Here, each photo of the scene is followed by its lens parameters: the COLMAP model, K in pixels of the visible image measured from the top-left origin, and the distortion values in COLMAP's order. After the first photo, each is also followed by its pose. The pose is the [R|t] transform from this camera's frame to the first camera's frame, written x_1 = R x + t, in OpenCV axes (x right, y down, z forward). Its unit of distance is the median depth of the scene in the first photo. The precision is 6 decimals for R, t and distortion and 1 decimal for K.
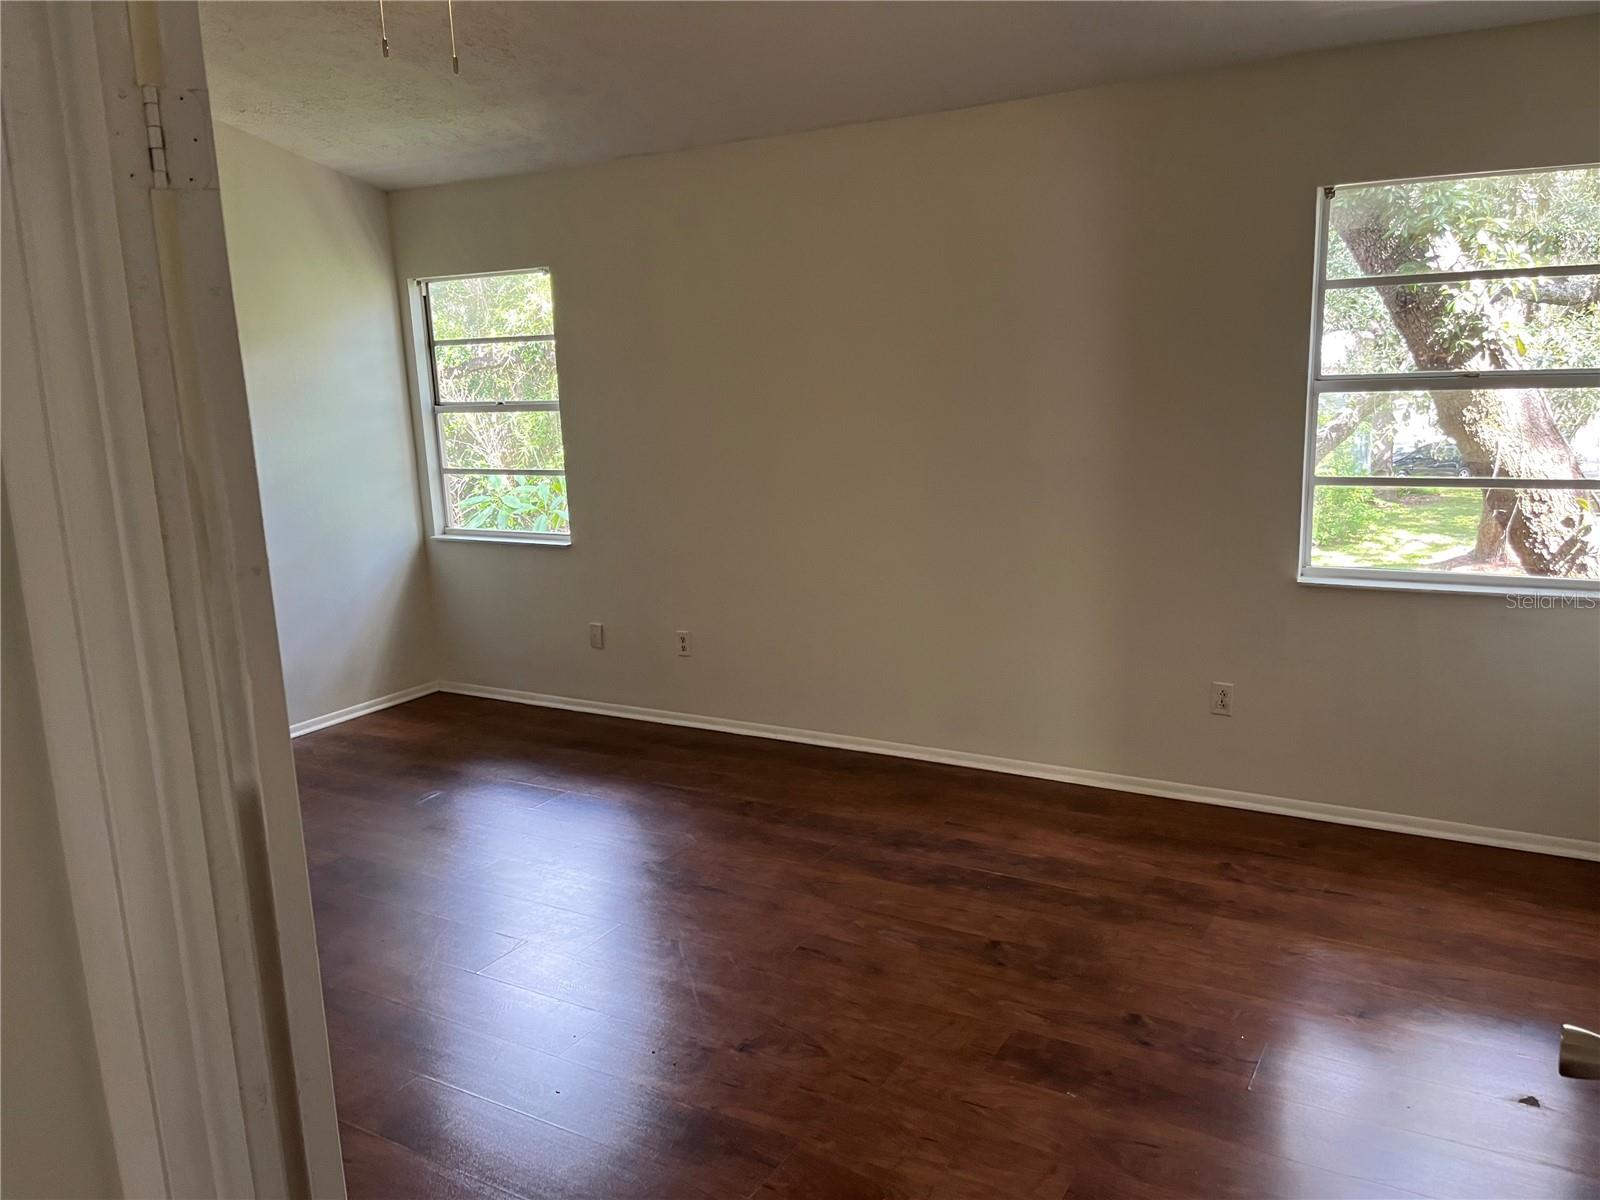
lens RADIAL K [[1222.5, 0, 797.6], [0, 1222.5, 599.3], [0, 0, 1]] dist [0.037054, -0.032204]
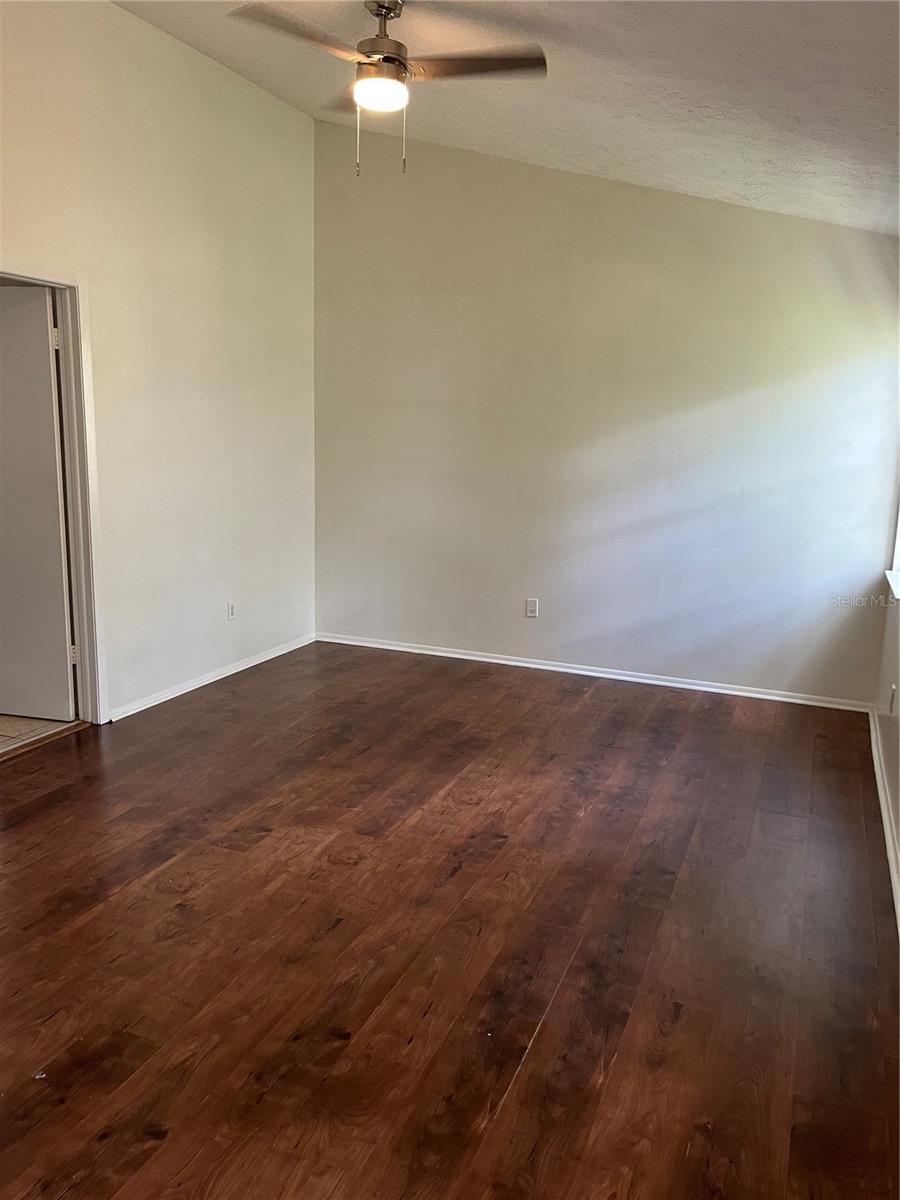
lens RADIAL K [[916.9, 0, 448.9], [0, 916.9, 601.0], [0, 0, 1]] dist [0.037054, -0.032204]
pose [[0.150075, 0.232485, -0.960952, 0.702128], [-0.225810, 0.954329, 0.195617, -0.163156], [0.962542, 0.187636, 0.195719, 0.825681]]
